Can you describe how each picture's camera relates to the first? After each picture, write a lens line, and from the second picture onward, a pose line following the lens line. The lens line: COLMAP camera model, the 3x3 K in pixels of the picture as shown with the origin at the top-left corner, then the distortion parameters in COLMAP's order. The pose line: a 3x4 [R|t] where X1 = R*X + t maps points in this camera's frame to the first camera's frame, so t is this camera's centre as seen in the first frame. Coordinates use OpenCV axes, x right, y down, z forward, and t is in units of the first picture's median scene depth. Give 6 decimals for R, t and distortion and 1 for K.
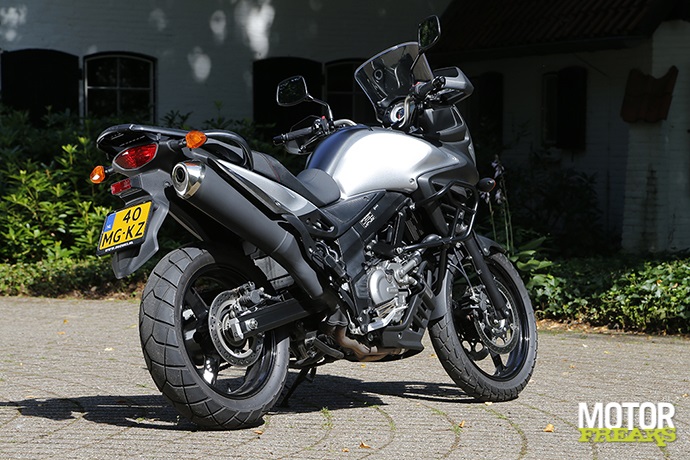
lens RADIAL K [[2091.2, 0, 345.4], [0, 2091.2, 230.4], [0, 0, 1]] dist [0.639017, 0.000000]
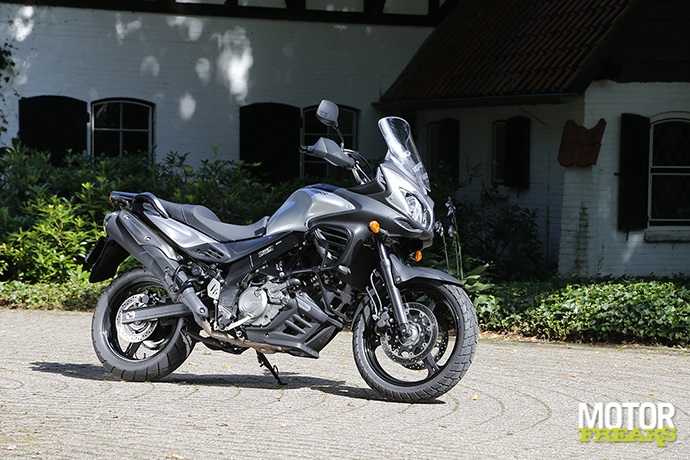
lens RADIAL K [[2091.2, 0, 344.9], [0, 2091.2, 230.4], [0, 0, 1]] dist [0.639017, 0.000000]
pose [[0.999835, 0.007137, 0.016690, -0.006807], [-0.006957, 0.999917, -0.010835, -0.002092], [-0.016766, 0.010717, 0.999802, -0.164148]]
